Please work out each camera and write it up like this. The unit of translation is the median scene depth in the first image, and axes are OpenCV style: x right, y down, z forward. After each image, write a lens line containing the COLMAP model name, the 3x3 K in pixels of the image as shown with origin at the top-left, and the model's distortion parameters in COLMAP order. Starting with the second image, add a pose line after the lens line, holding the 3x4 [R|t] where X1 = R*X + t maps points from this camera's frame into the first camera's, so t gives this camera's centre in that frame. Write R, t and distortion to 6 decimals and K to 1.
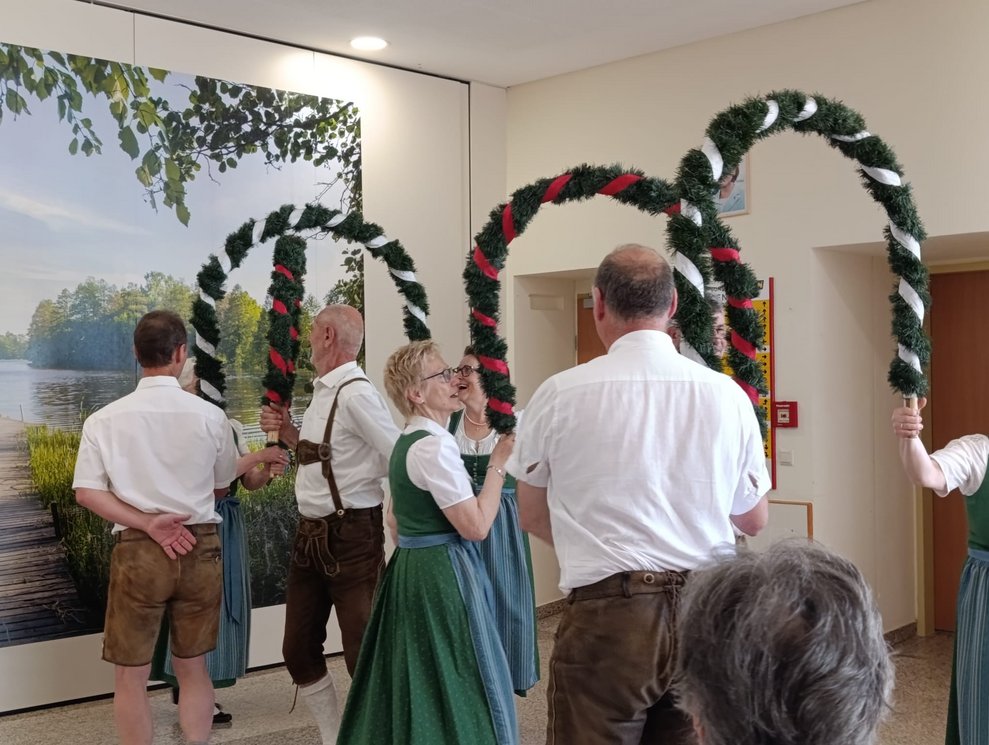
lens RADIAL K [[1398.4, 0, 503.4], [0, 1398.4, 371.0], [0, 0, 1]] dist [0.044750, 0.000000]
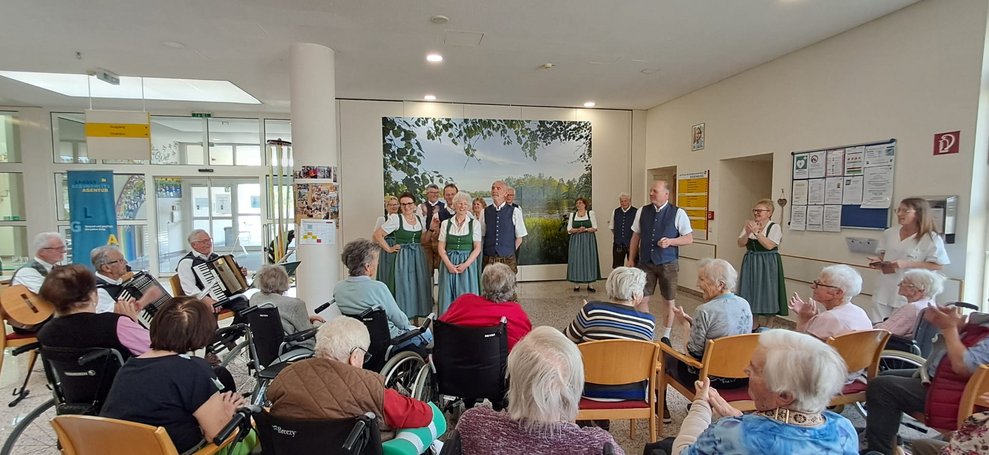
lens RADIAL K [[468.2, 0, 494.2], [0, 468.2, 229.0], [0, 0, 1]] dist [0.020313, 0.000834]
pose [[0.825946, 0.038650, -0.562423, 0.388832], [0.005391, 0.997060, 0.076435, -0.019579], [0.563724, -0.066163, 0.823309, -0.101170]]
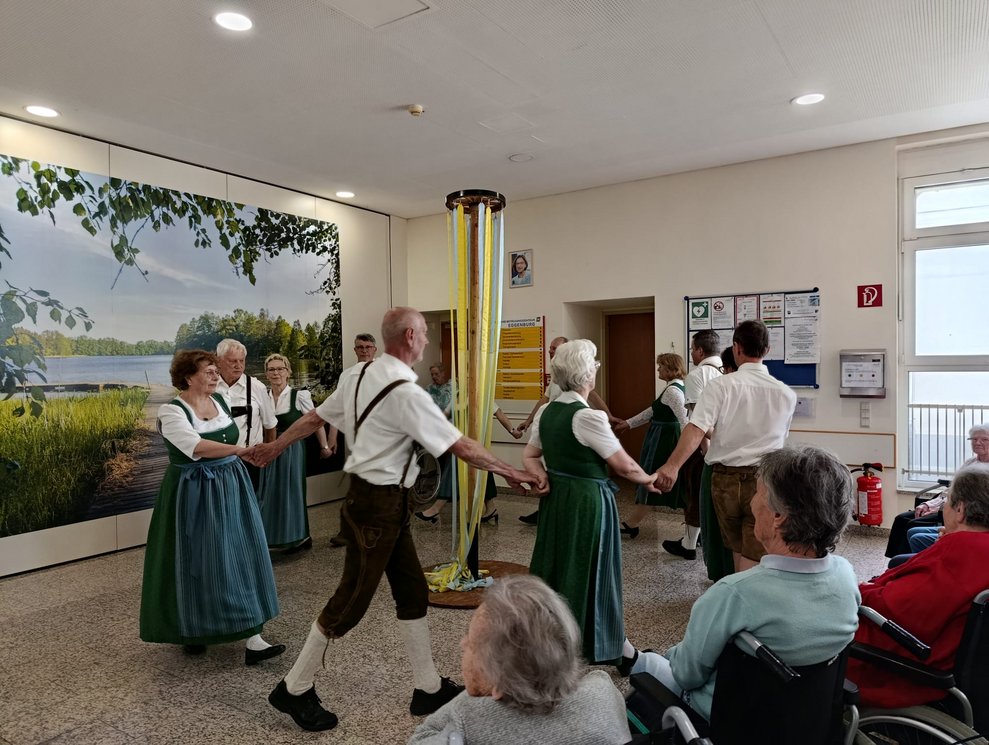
lens RADIAL K [[694.4, 0, 503.3], [0, 694.4, 377.4], [0, 0, 1]] dist [0.004515, -0.013287]
pose [[0.974058, -0.009688, 0.226092, -0.108544], [0.002295, 0.999455, 0.032936, -0.007104], [-0.226288, -0.031563, 0.973549, -0.016548]]
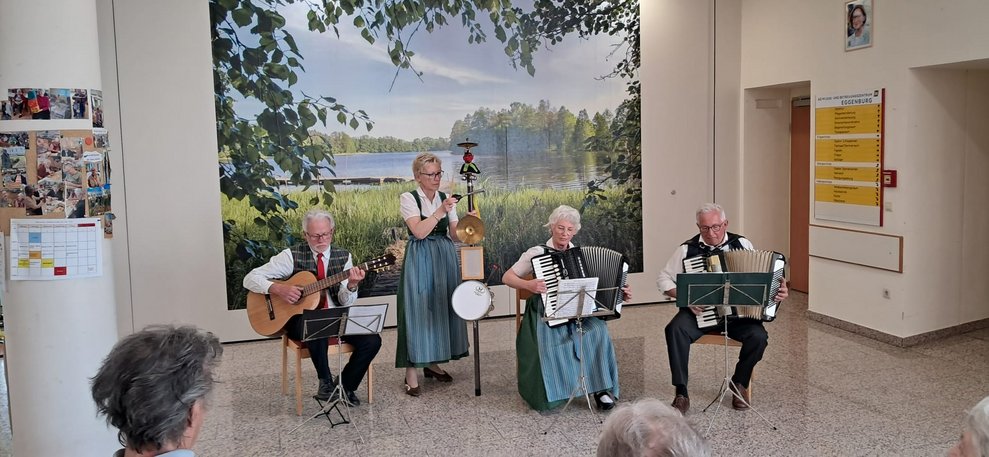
lens RADIAL K [[803.4, 0, 521.4], [0, 803.4, 206.5], [0, 0, 1]] dist [0.125194, -0.114903]
pose [[0.893398, 0.024087, -0.448619, 0.245748], [0.021623, 0.995099, 0.096489, -0.033881], [0.448745, -0.095903, 0.888499, 0.018754]]
